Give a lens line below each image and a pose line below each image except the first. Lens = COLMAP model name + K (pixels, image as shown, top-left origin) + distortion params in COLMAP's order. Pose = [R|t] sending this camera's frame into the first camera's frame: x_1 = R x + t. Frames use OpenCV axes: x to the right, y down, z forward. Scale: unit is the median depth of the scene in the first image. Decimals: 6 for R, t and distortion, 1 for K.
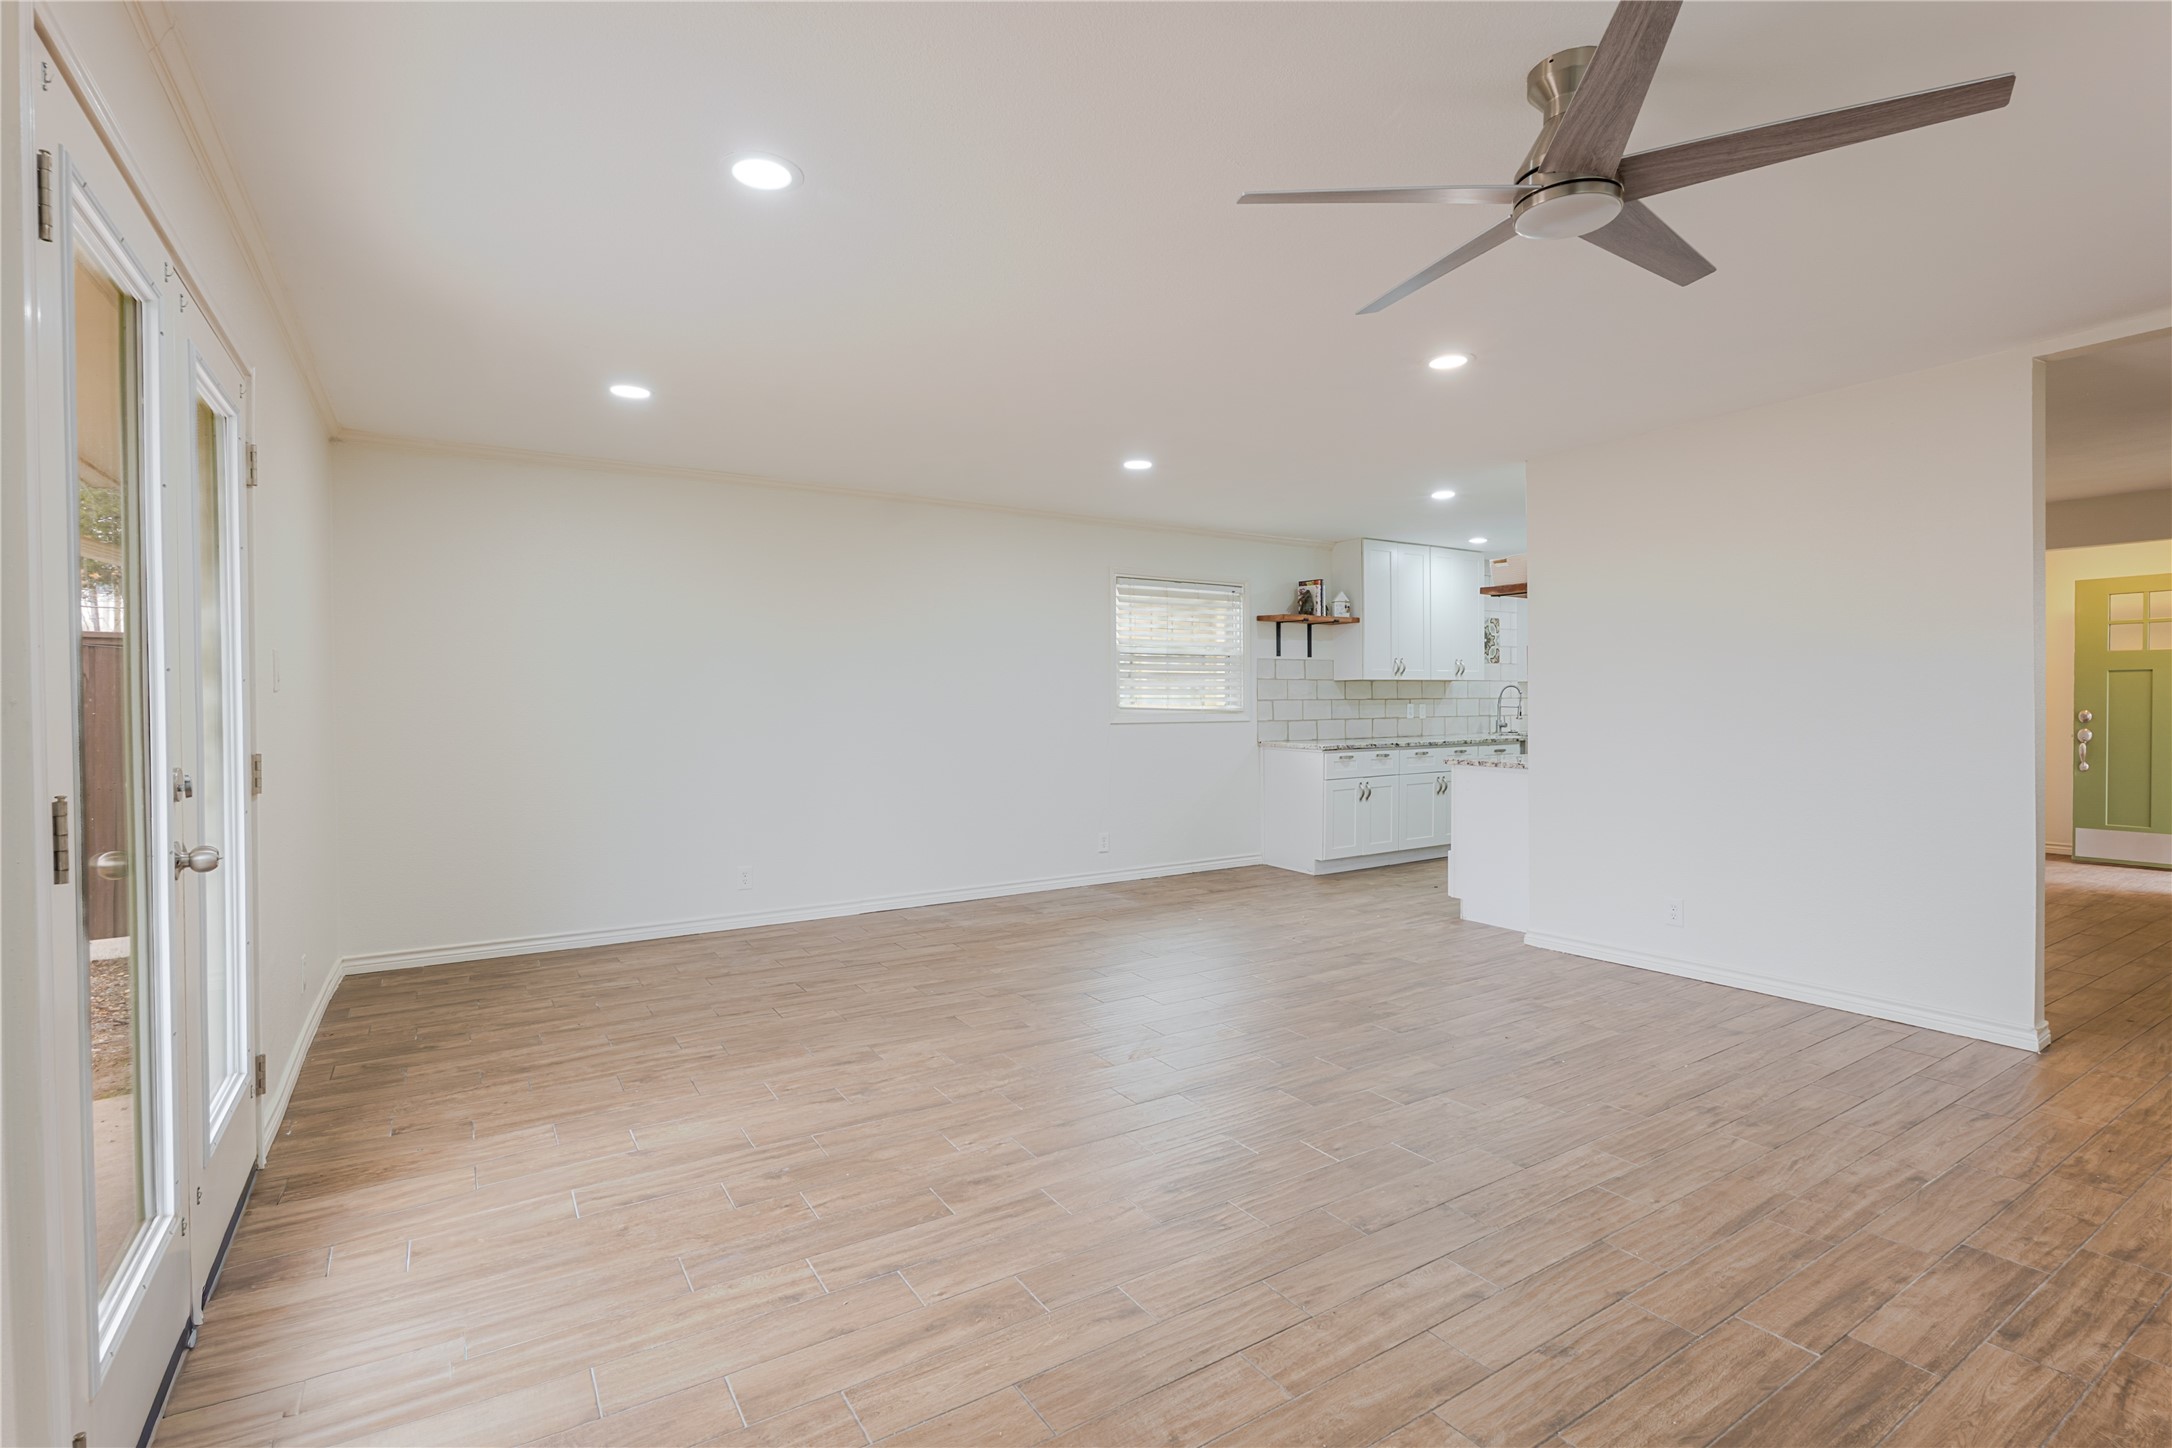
lens RADIAL K [[1002.7, 0, 1092.1], [0, 1002.7, 721.7], [0, 0, 1]] dist [0.007692, -0.003159]
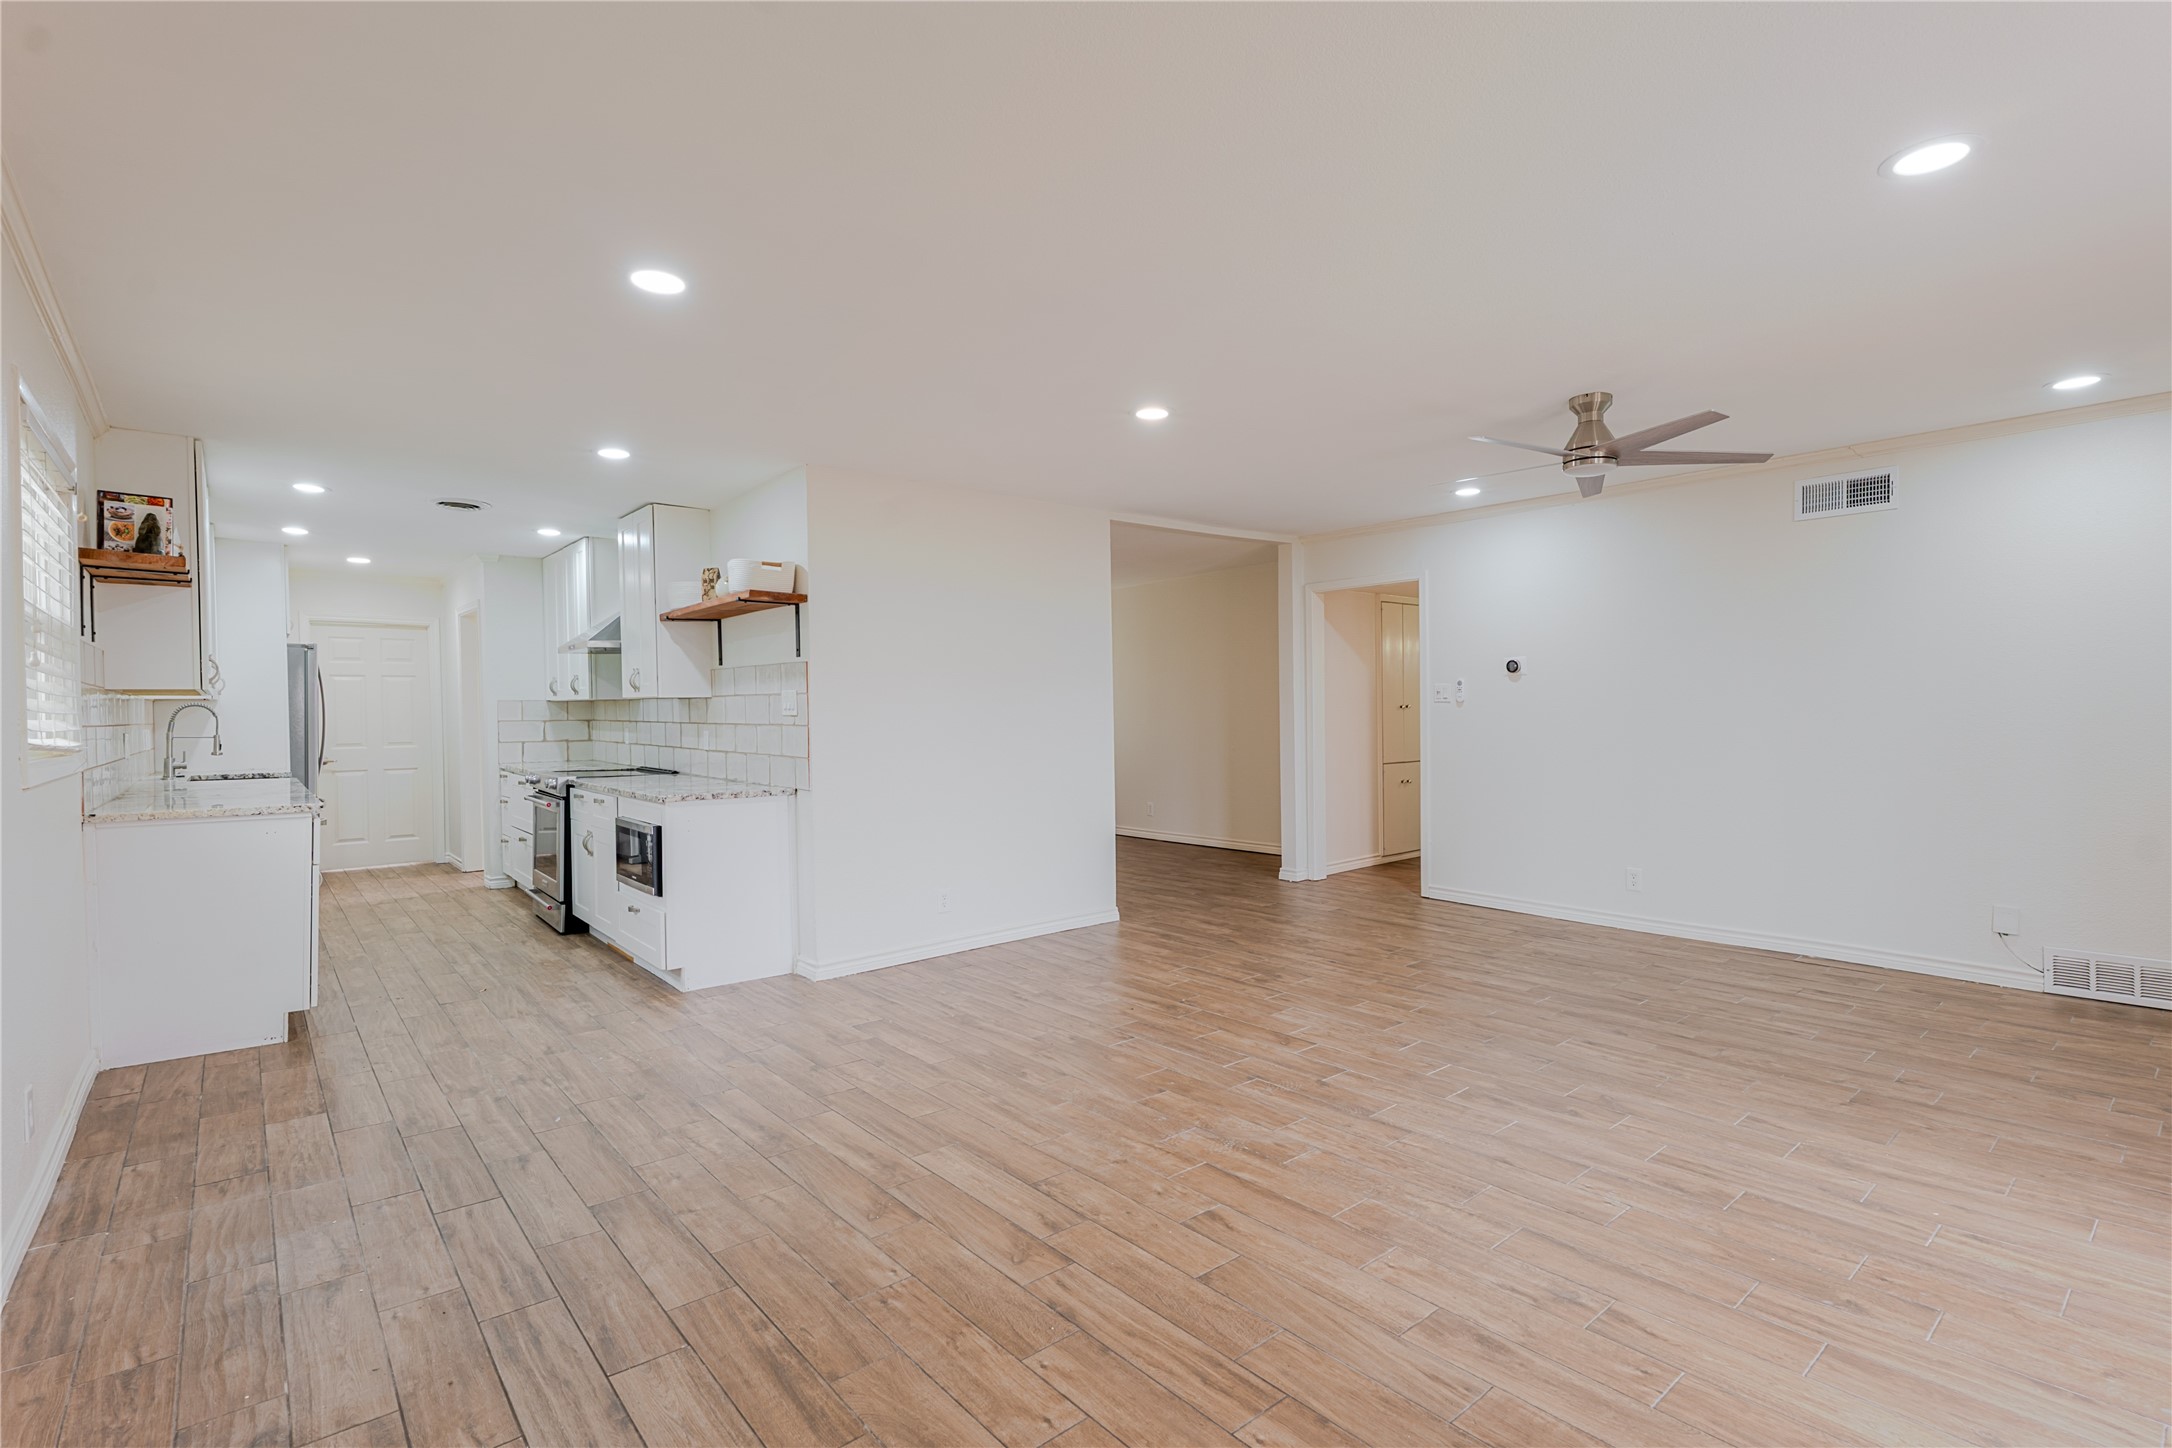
lens RADIAL K [[1002.7, 0, 1087.6], [0, 1002.7, 723.0], [0, 0, 1]] dist [0.007692, -0.003159]
pose [[-0.129650, -0.000016, 0.991560, -0.614449], [0.031887, 0.999483, 0.004186, -0.016414], [-0.991047, 0.032160, -0.129583, 1.011438]]
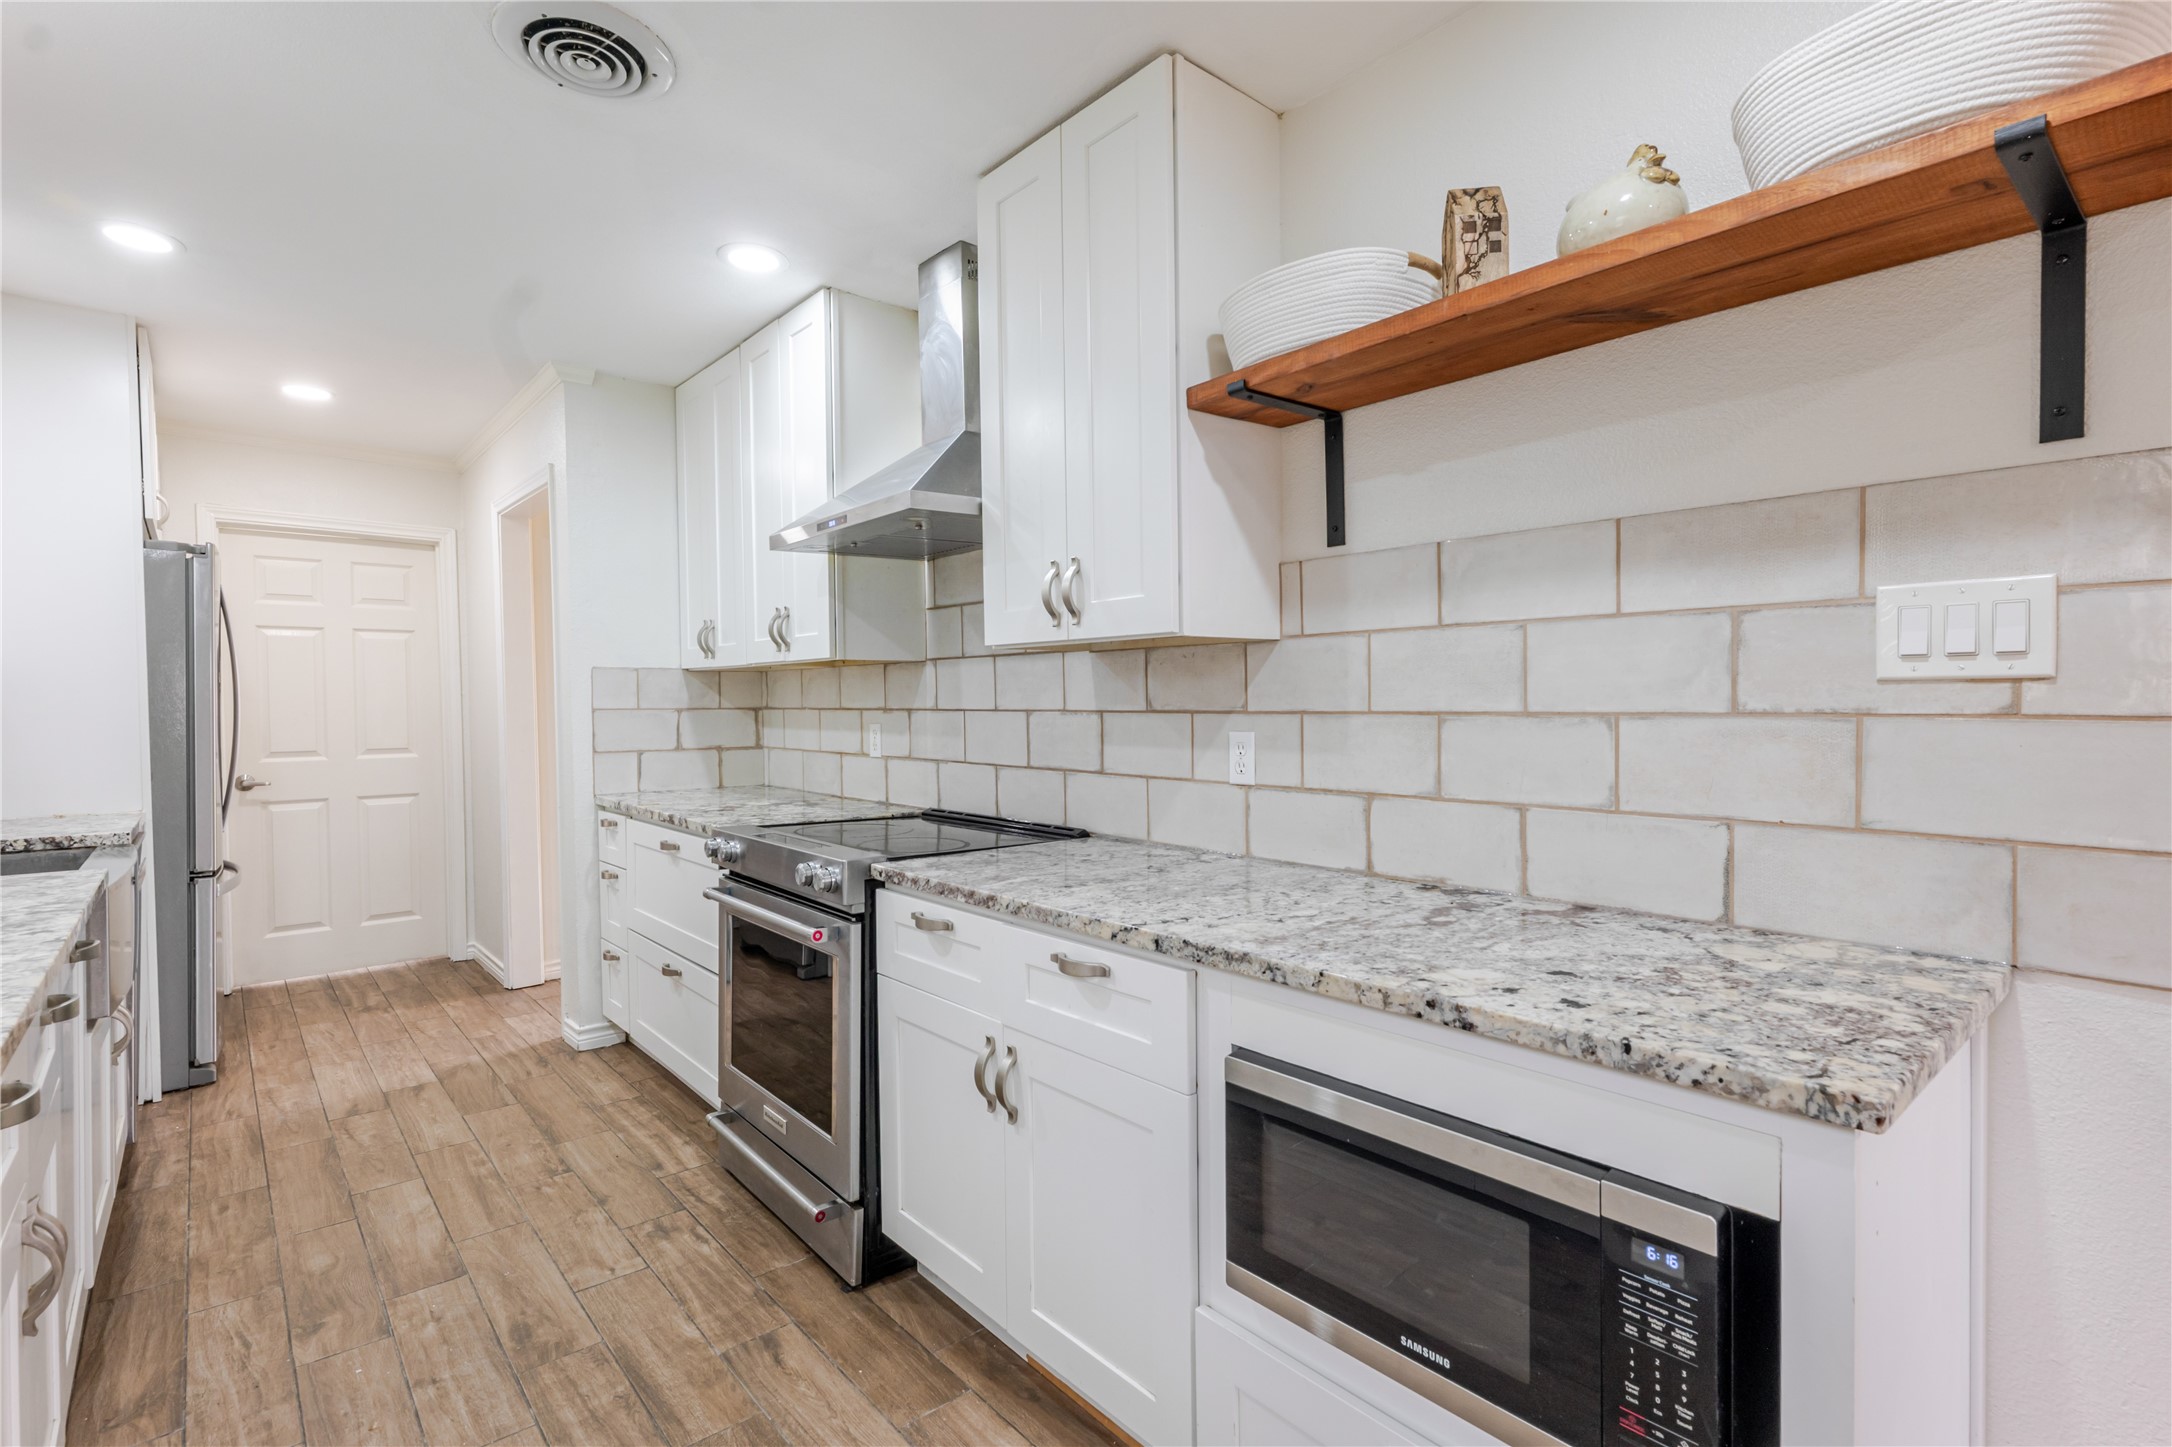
lens RADIAL K [[1002.7, 0, 1085.6], [0, 1002.7, 719.1], [0, 0, 1]] dist [0.007692, -0.003159]
pose [[-0.147268, -0.003345, 0.989091, 0.296689], [0.031129, 0.999483, 0.008015, -0.029750], [-0.988607, 0.031970, -0.147088, 1.488644]]
